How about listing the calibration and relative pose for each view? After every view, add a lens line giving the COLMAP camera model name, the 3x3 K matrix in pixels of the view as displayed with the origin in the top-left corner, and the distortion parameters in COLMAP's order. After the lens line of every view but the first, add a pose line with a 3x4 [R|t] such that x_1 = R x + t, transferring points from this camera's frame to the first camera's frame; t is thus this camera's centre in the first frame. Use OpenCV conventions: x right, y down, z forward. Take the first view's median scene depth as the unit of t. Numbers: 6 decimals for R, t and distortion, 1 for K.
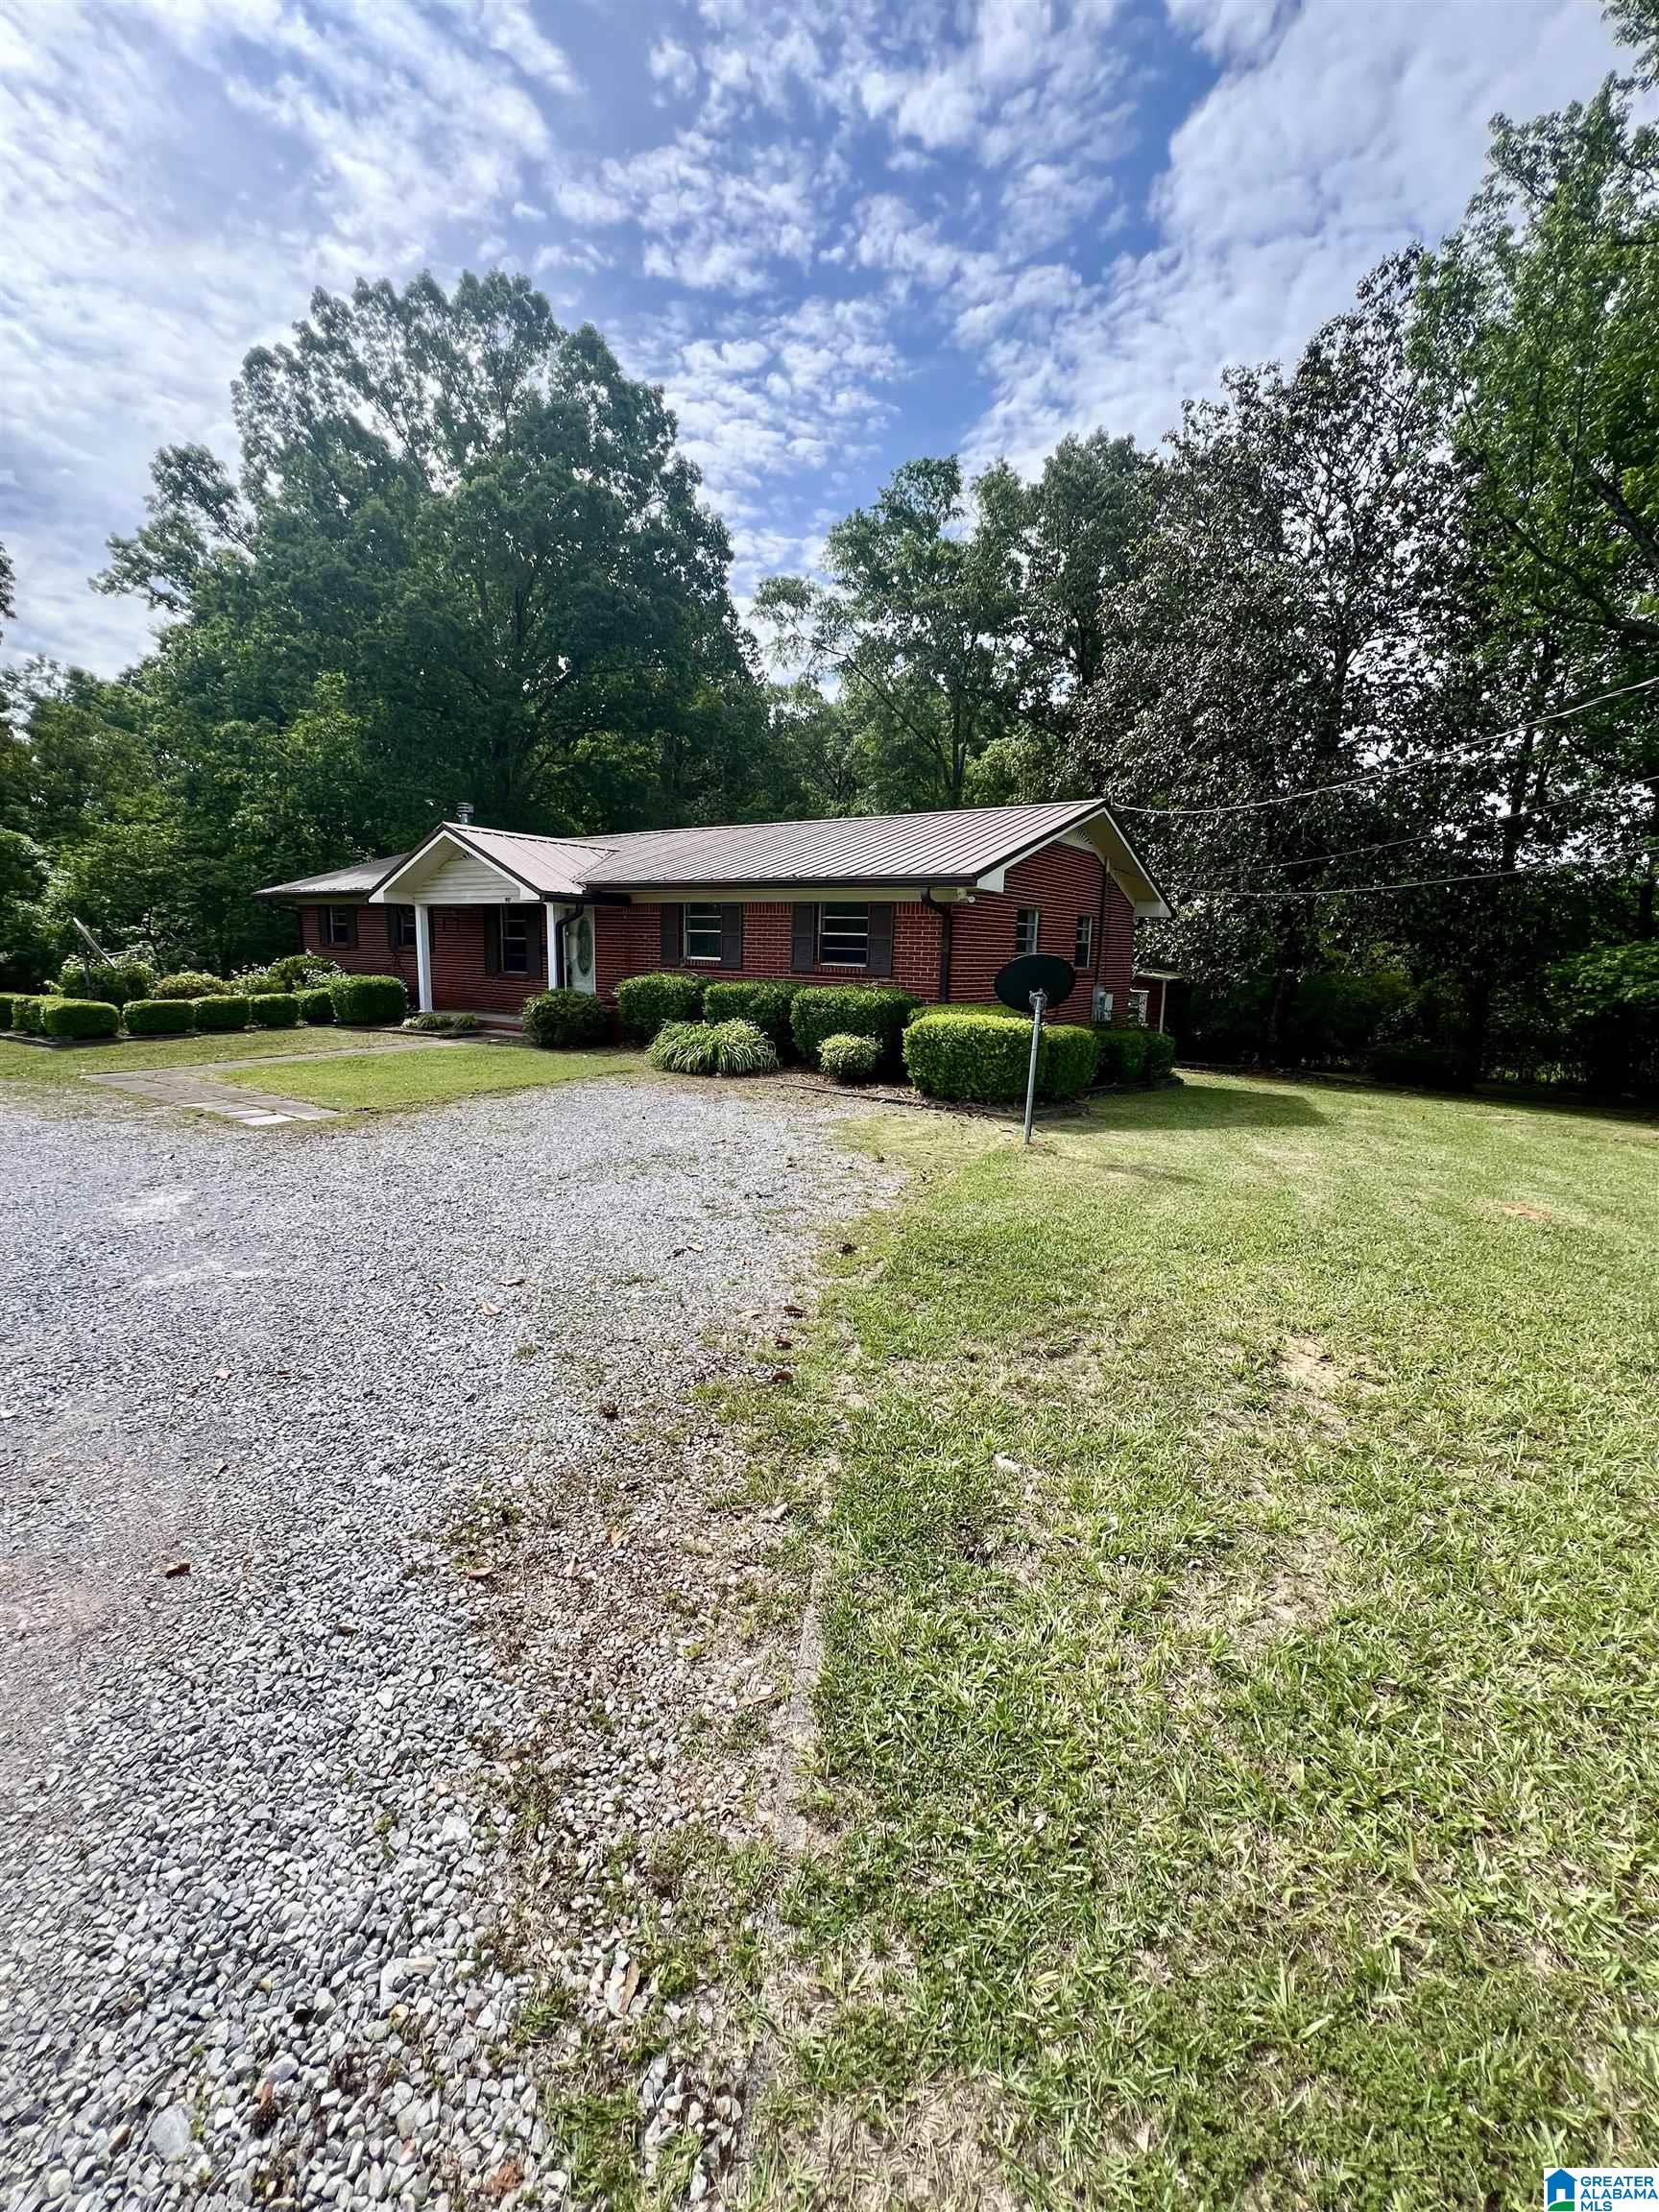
lens RADIAL K [[882.9, 0, 831.6], [0, 882.9, 1097.0], [0, 0, 1]] dist [0.000334, 0.000237]
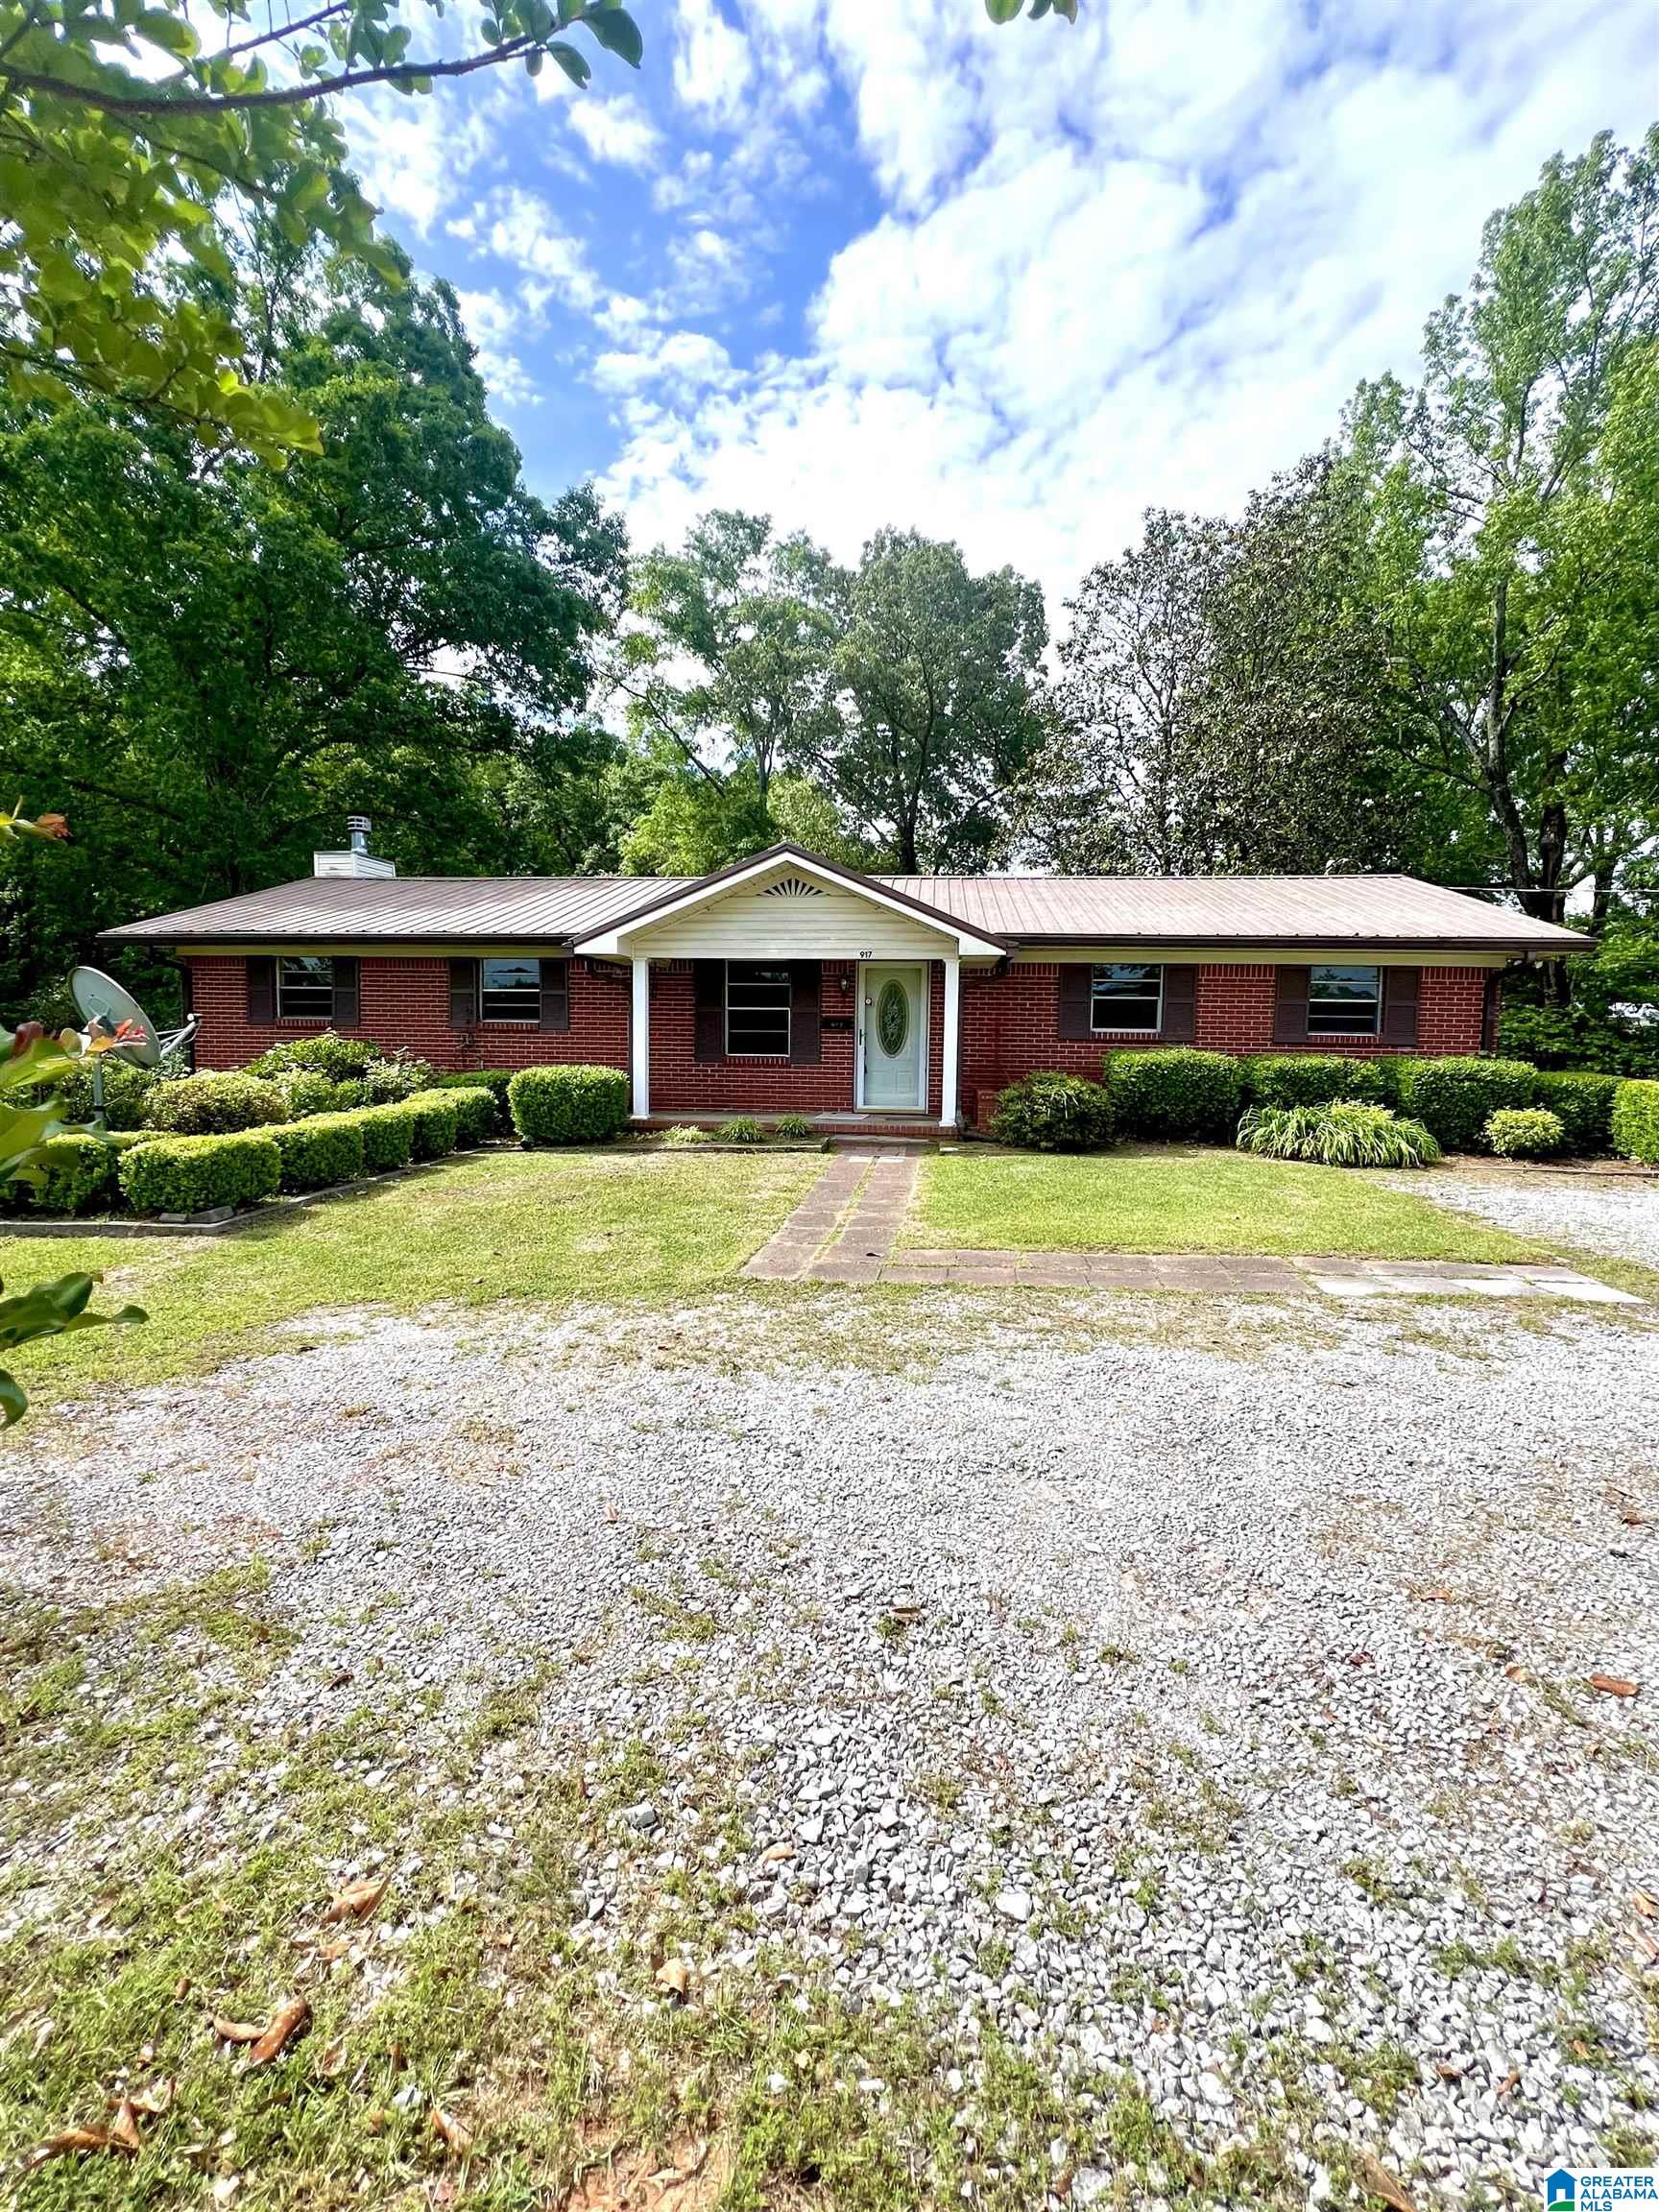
lens RADIAL K [[883.6, 0, 789.4], [0, 883.6, 1157.8], [0, 0, 1]] dist [0.000267, 0.000170]
pose [[0.883469, -0.079784, 0.461647, -0.561291], [0.086478, 0.996231, 0.006678, -0.049905], [-0.460440, 0.034022, 0.887039, 0.288651]]
